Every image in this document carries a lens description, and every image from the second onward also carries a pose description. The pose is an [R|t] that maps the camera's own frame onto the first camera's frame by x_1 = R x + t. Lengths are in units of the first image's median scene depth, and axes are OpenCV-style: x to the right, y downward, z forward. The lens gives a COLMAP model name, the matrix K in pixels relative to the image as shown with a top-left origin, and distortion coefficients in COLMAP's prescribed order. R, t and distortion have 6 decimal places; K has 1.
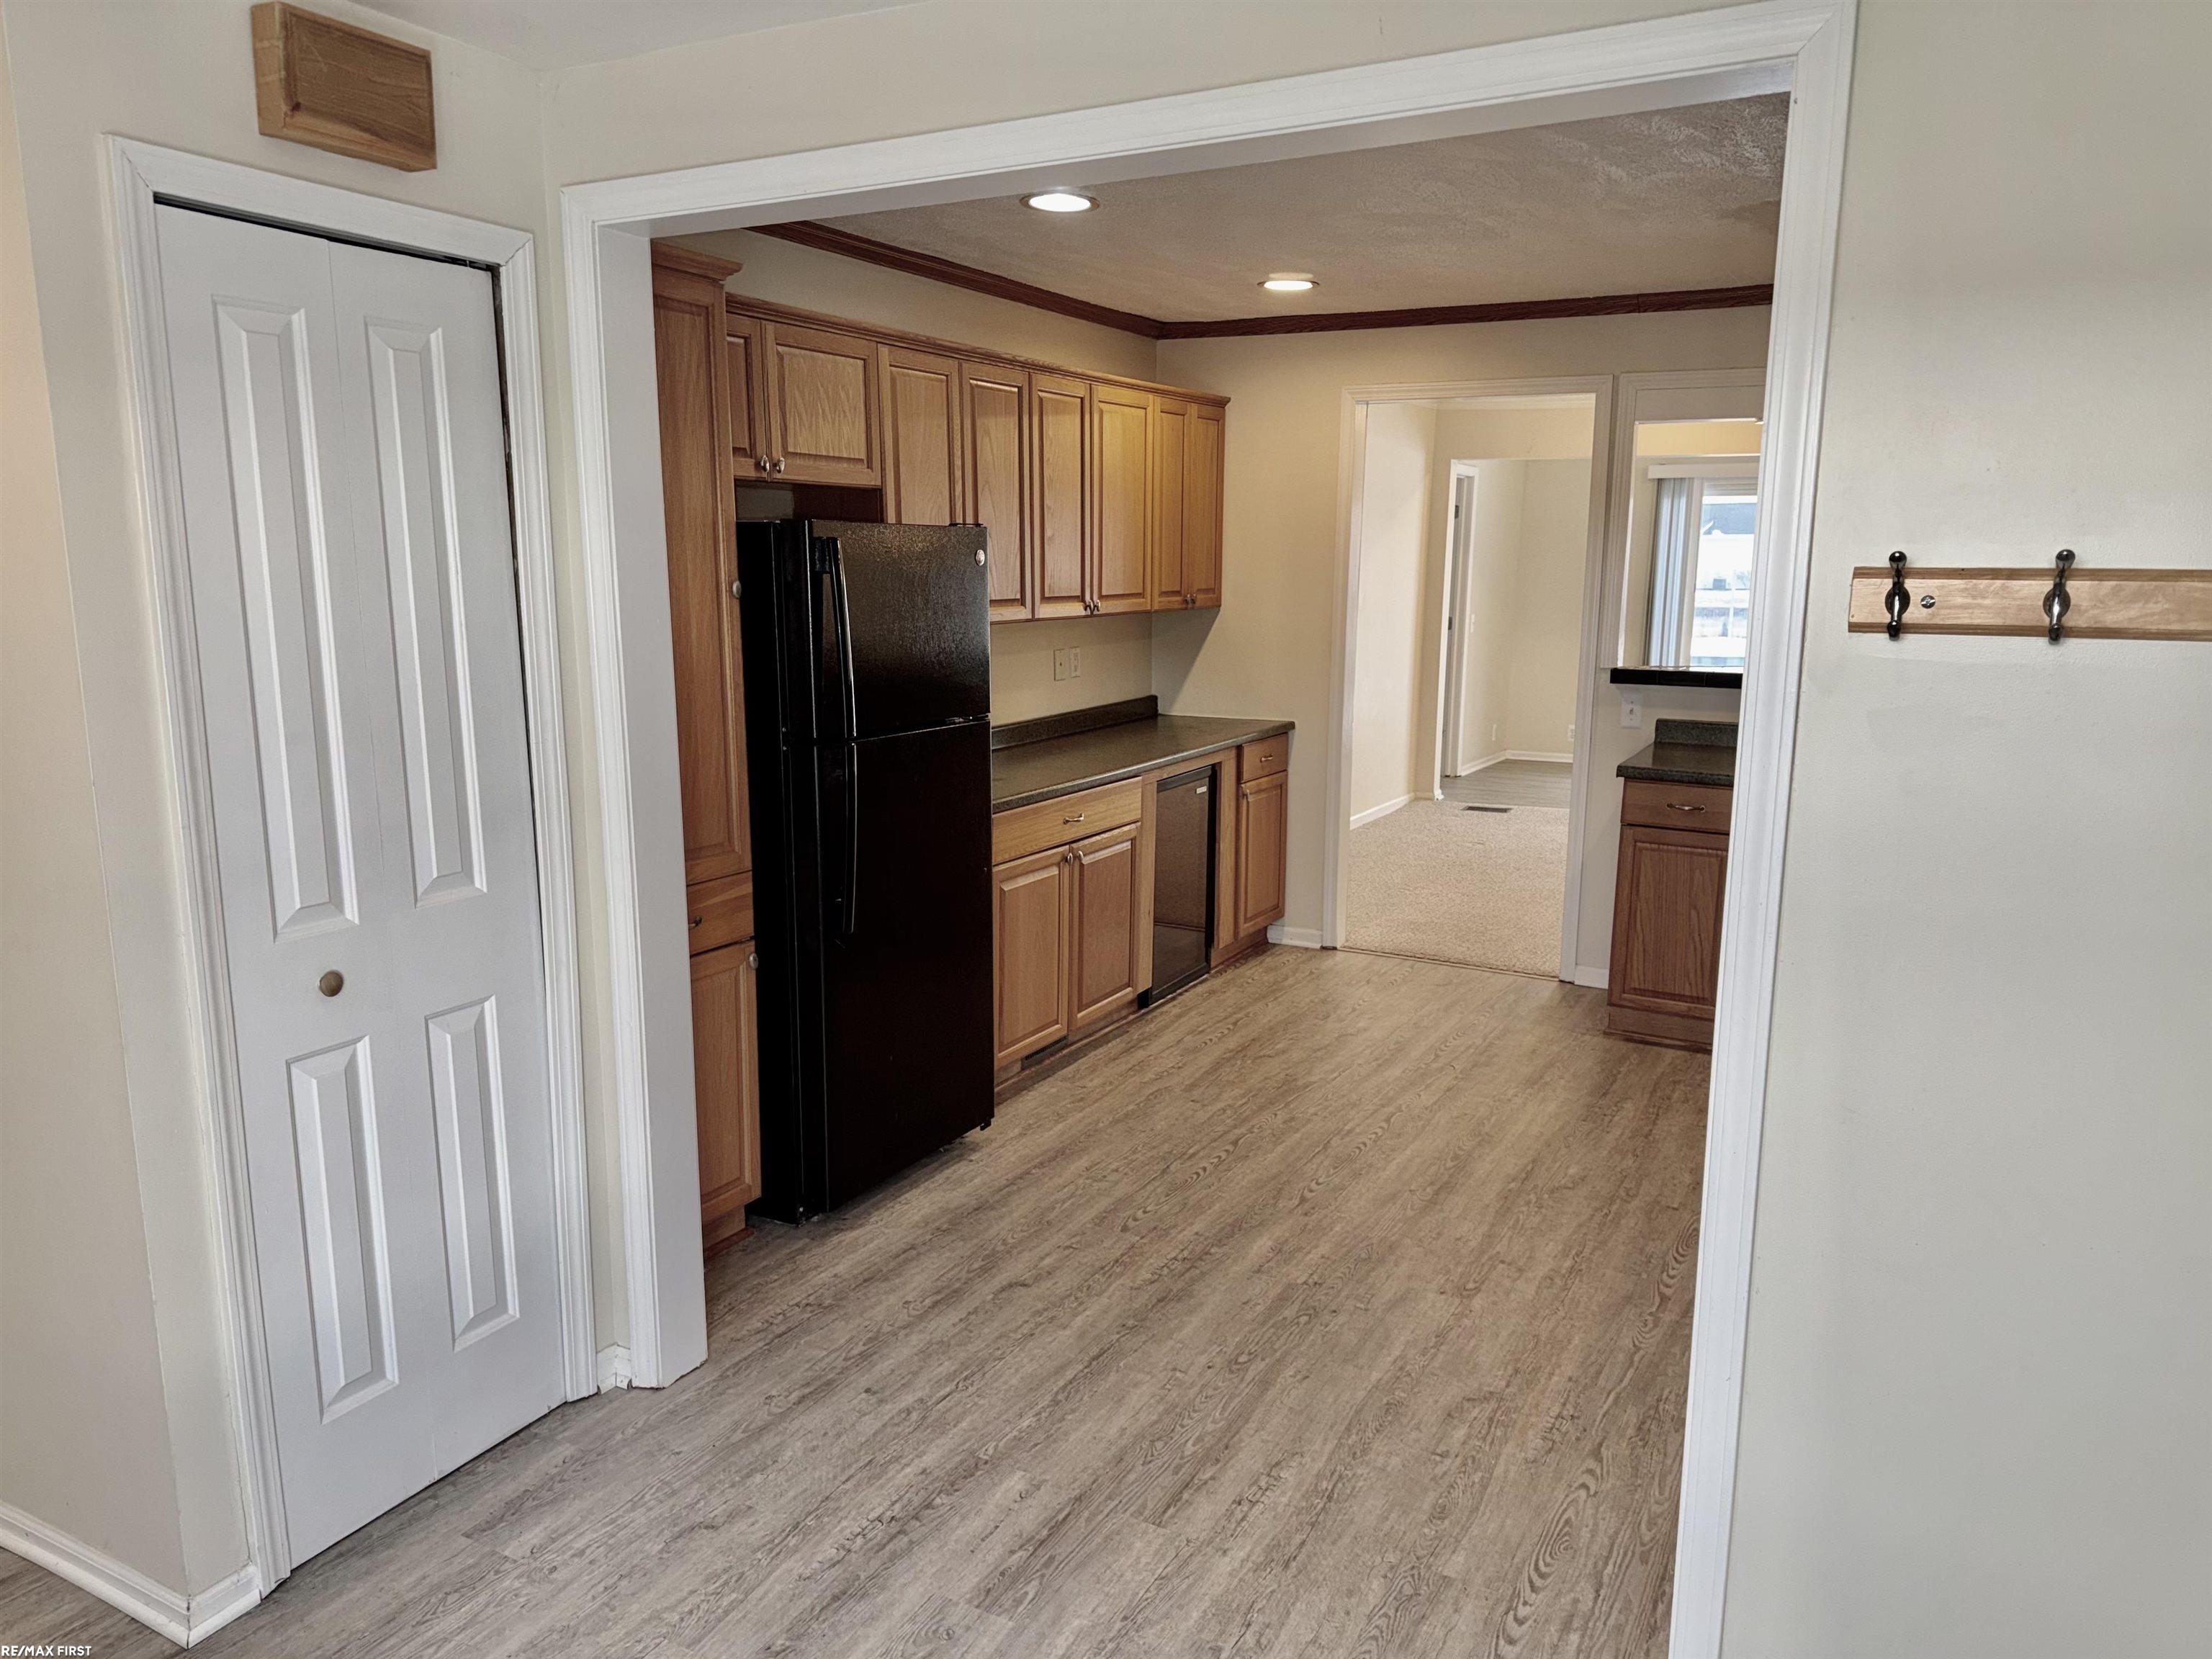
lens RADIAL K [[1540.2, 0, 1112.1], [0, 1540.2, 843.3], [0, 0, 1]] dist [0.117936, -0.156692]
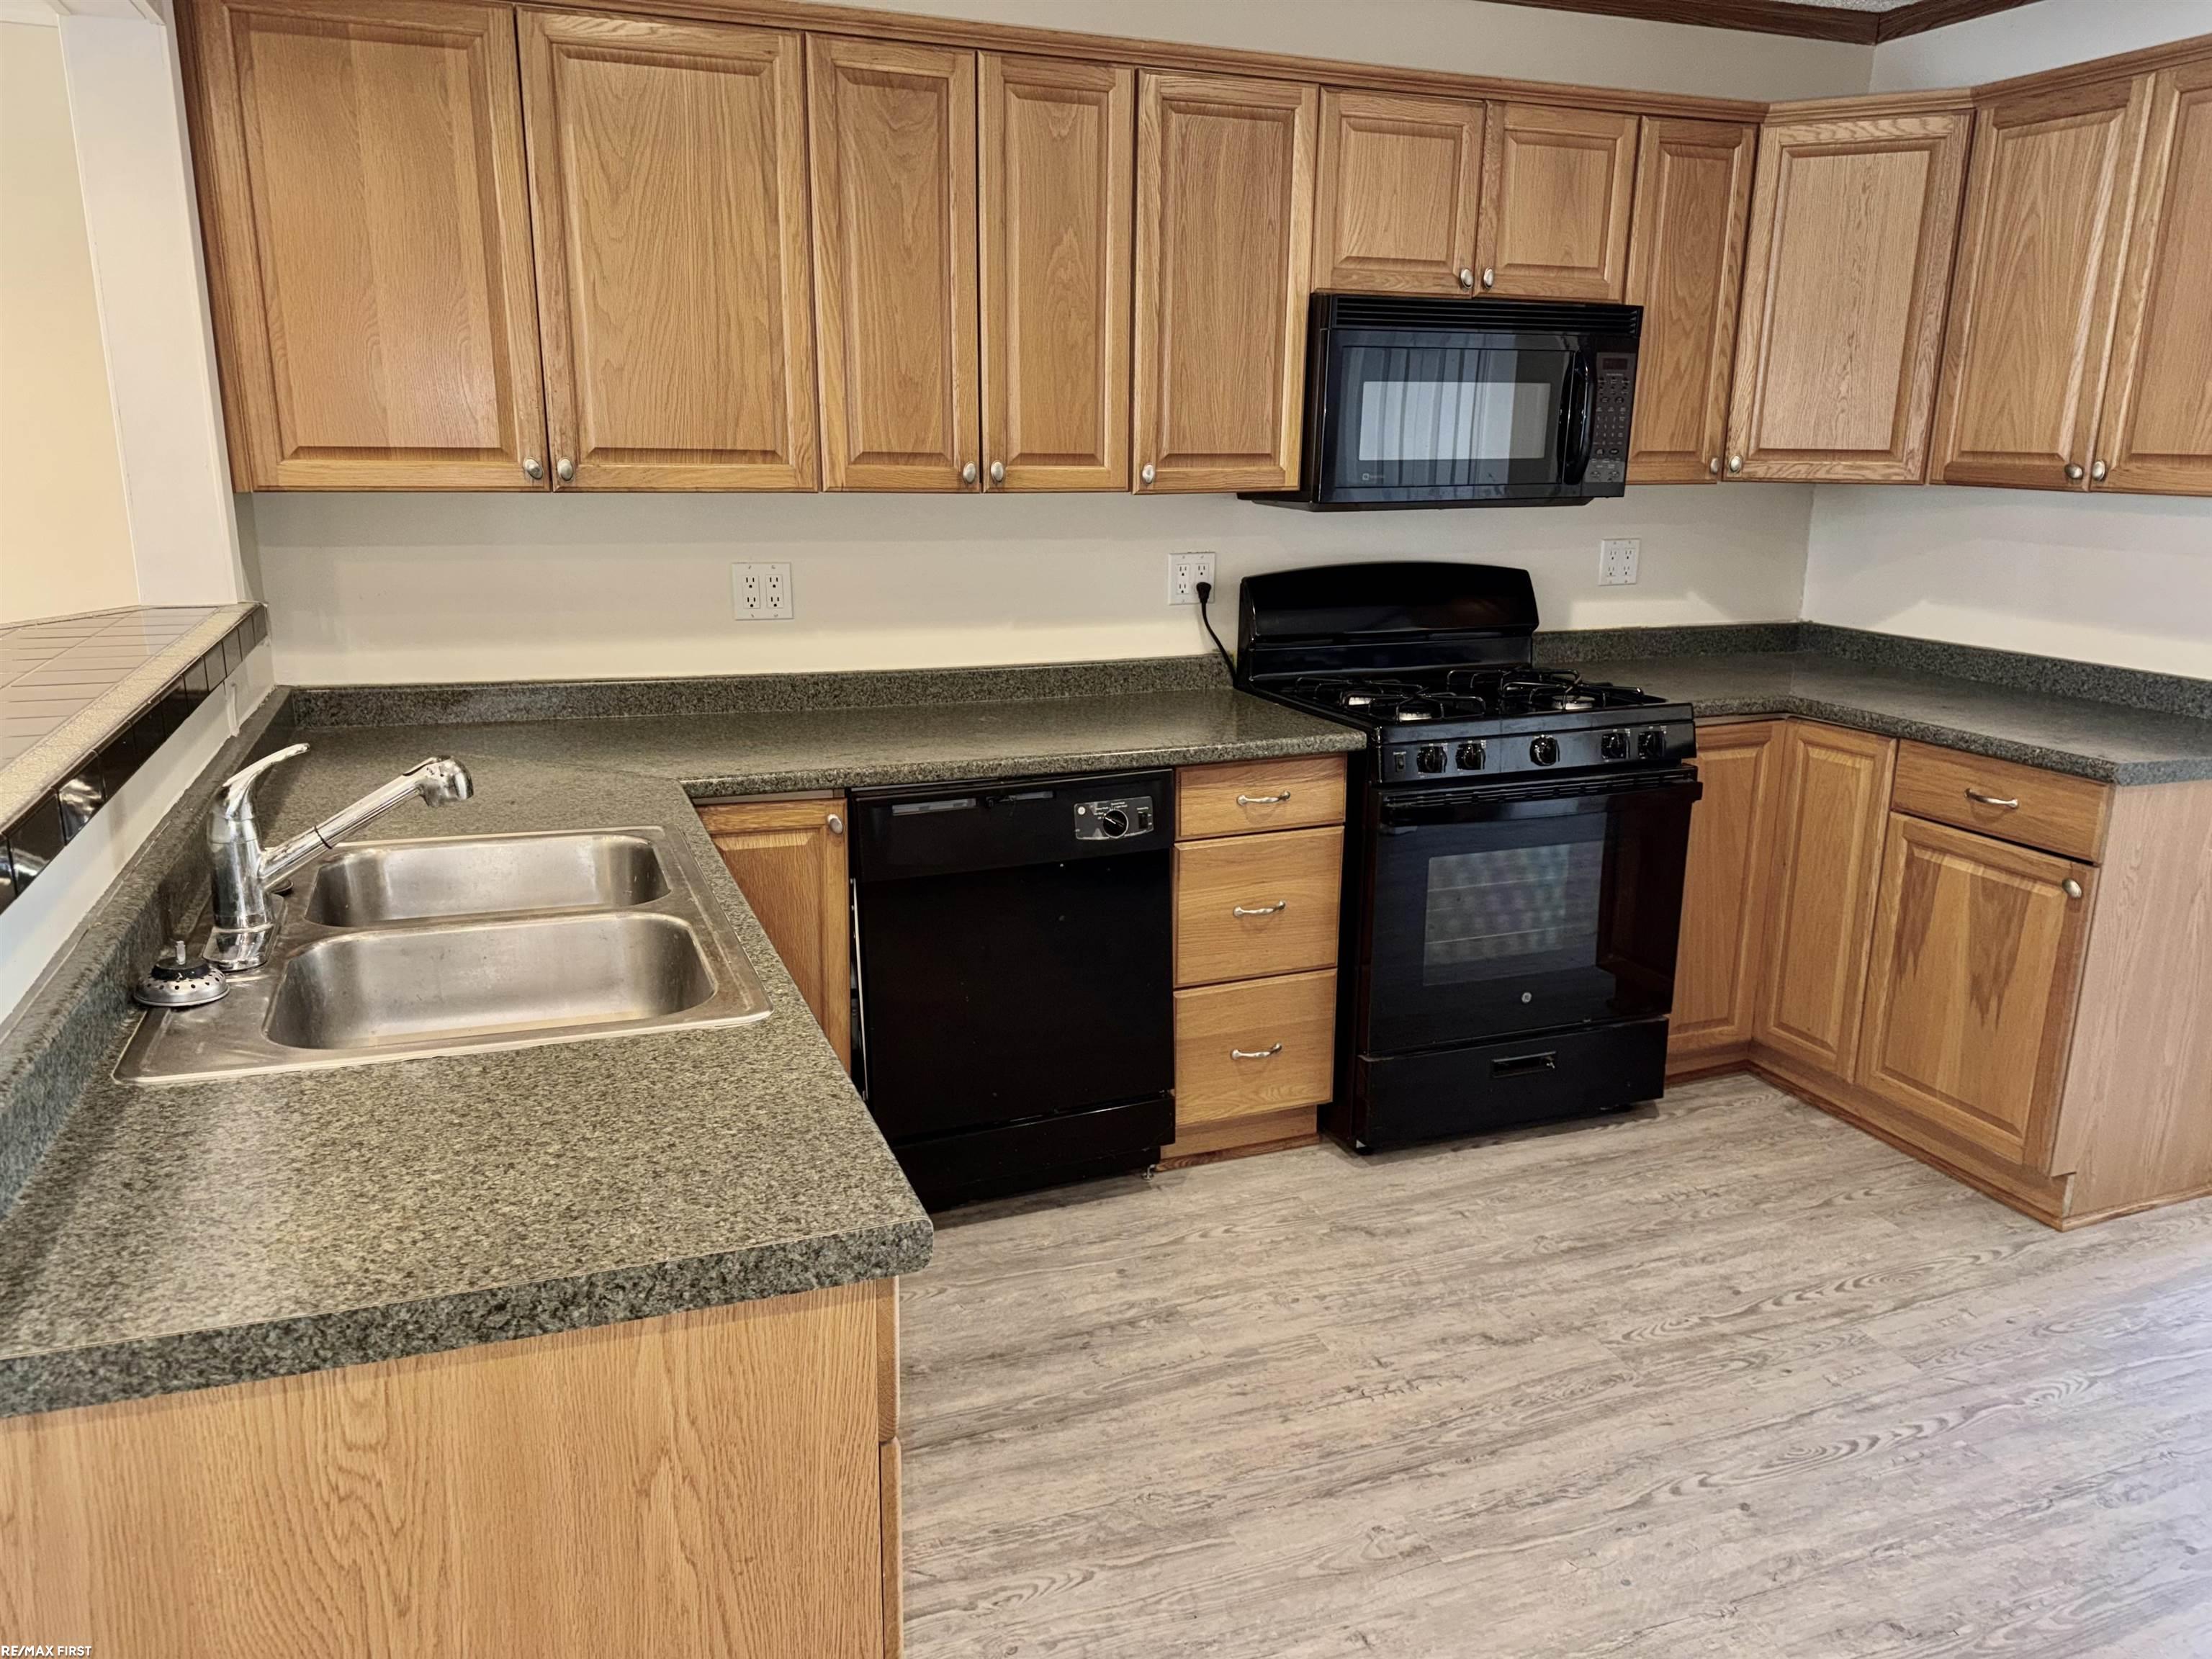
lens RADIAL K [[1565.8, 0, 1117.8], [0, 1565.8, 841.9], [0, 0, 1]] dist [0.042855, -0.047849]
pose [[-0.766875, -0.183786, 0.614919, 0.178394], [0.097802, 0.913466, 0.394986, -0.196880], [-0.634301, 0.363045, -0.682539, 1.166772]]
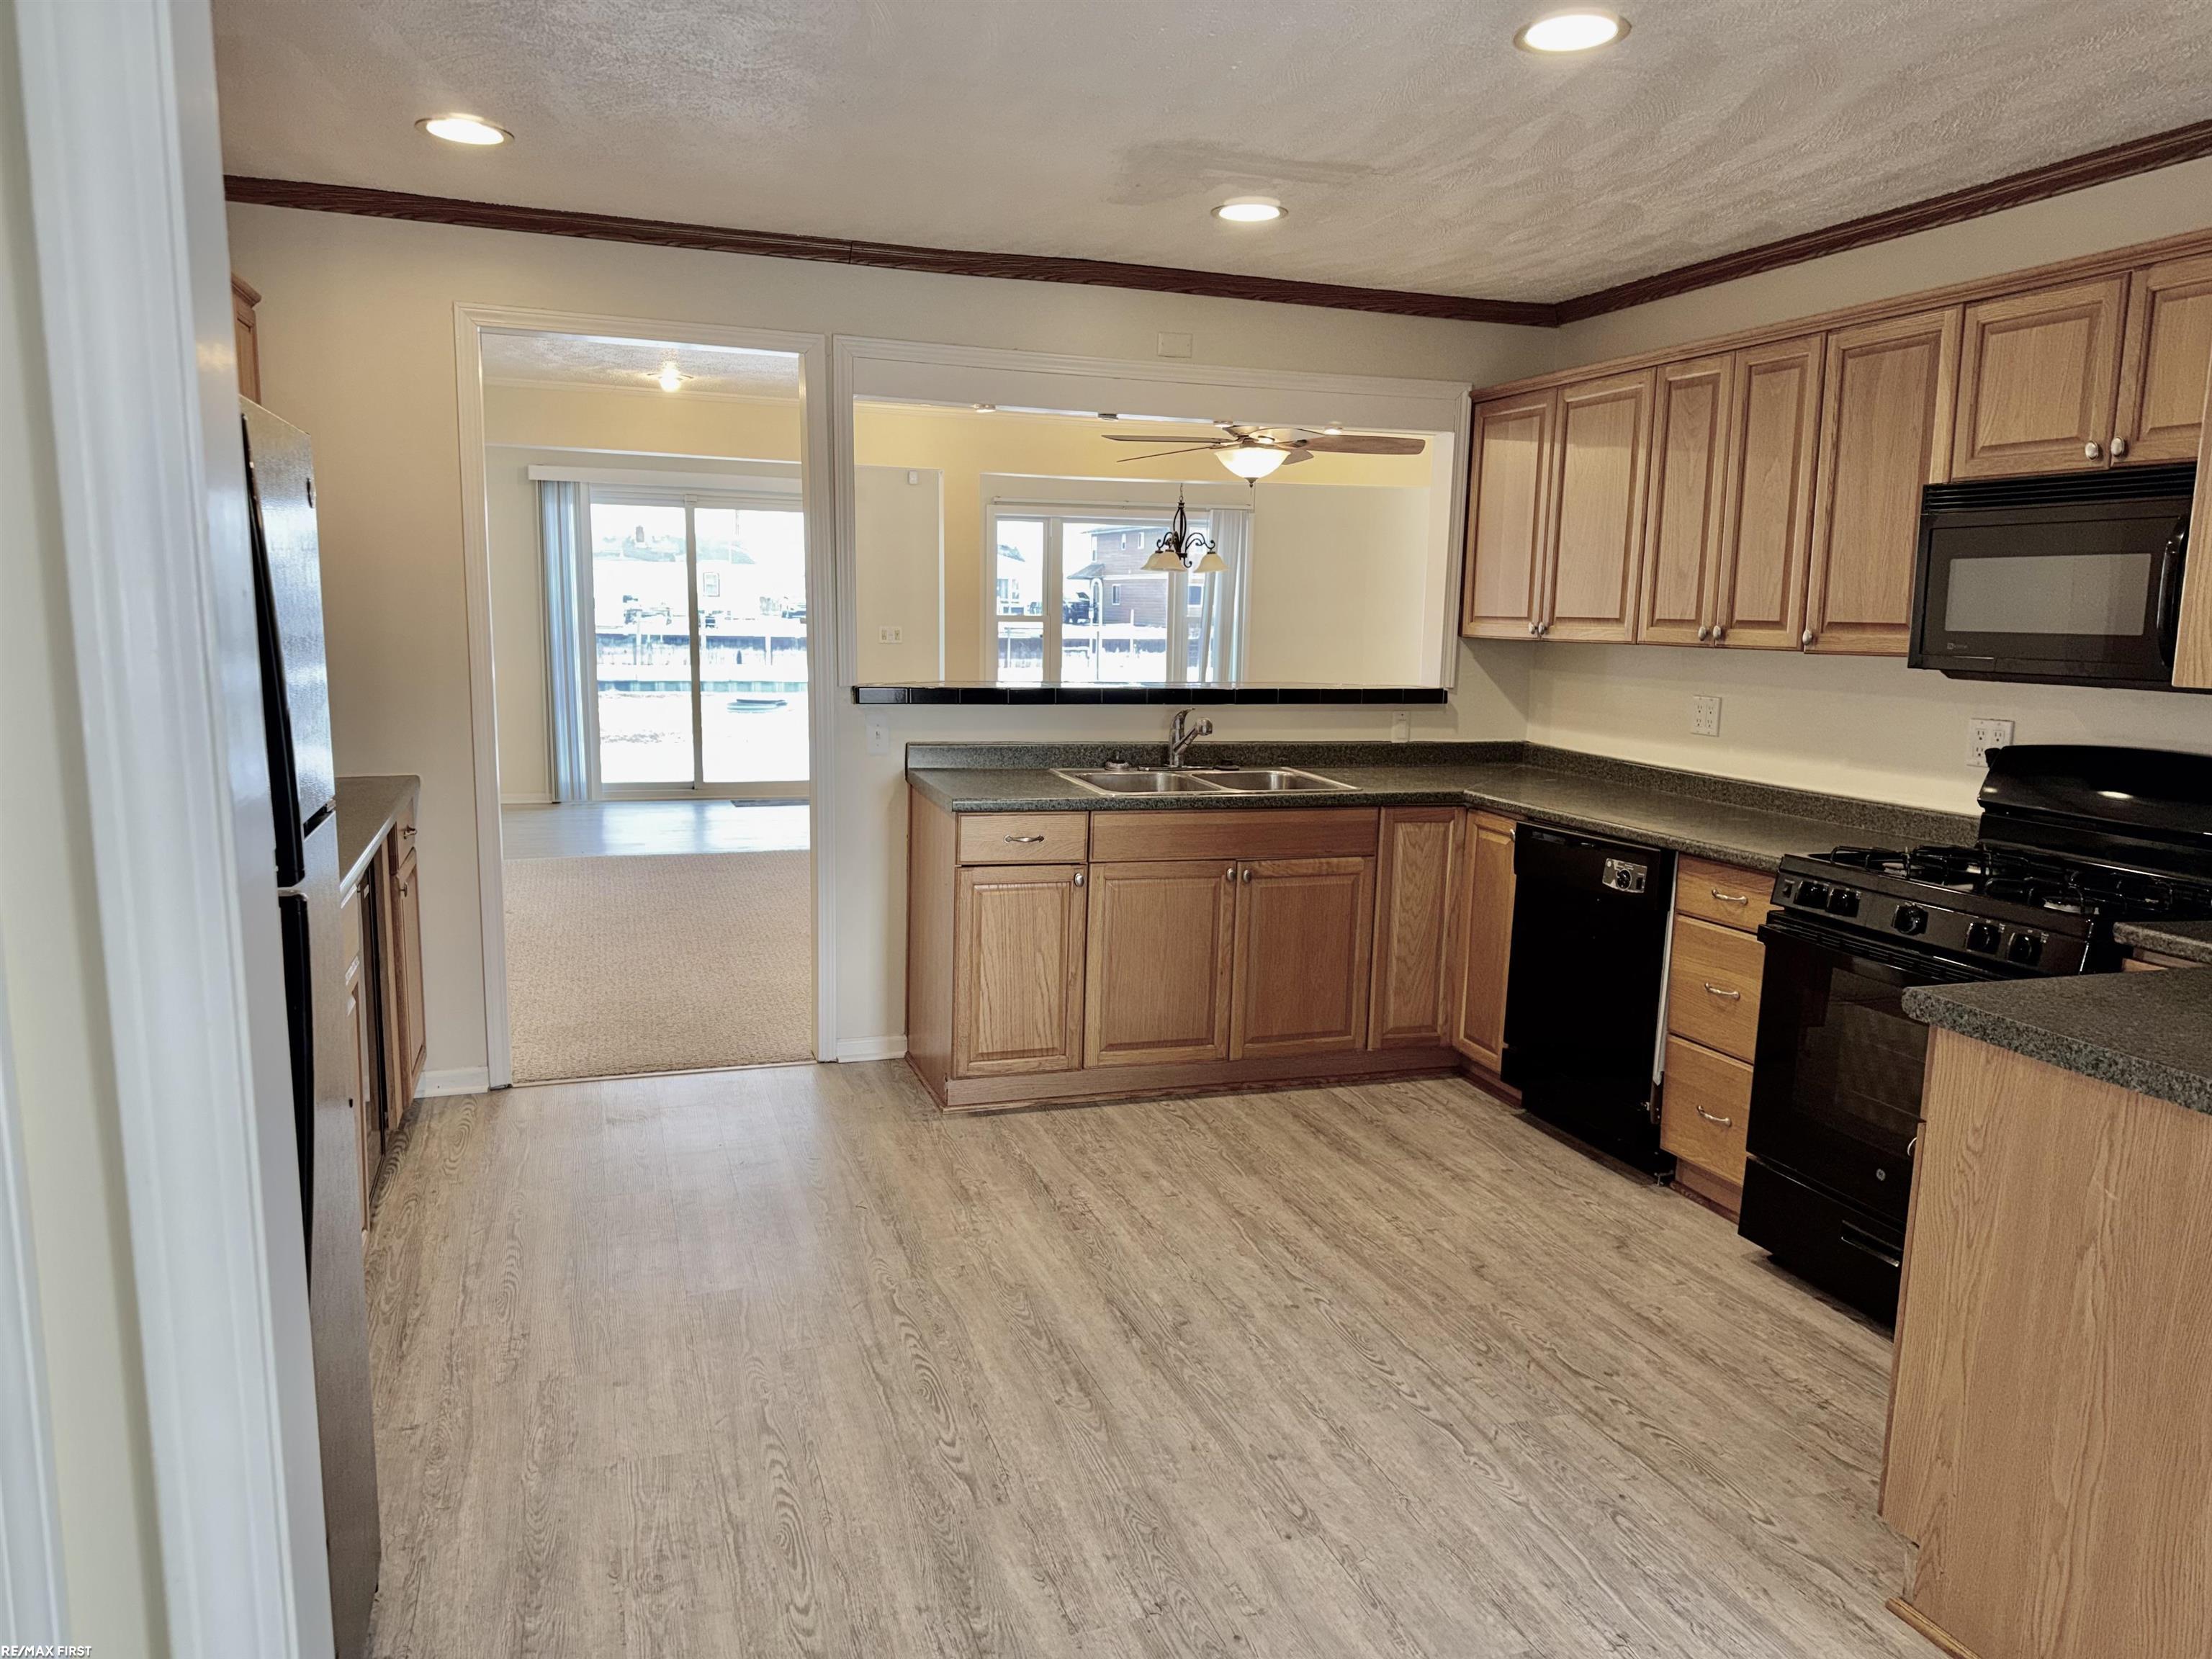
lens RADIAL K [[1540.2, 0, 1112.1], [0, 1540.2, 843.3], [0, 0, 1]] dist [0.117936, -0.156692]
pose [[0.676117, -0.109614, 0.728595, -0.238920], [0.120954, 0.991969, 0.036995, -0.048157], [-0.726798, 0.063113, 0.683945, 0.380759]]
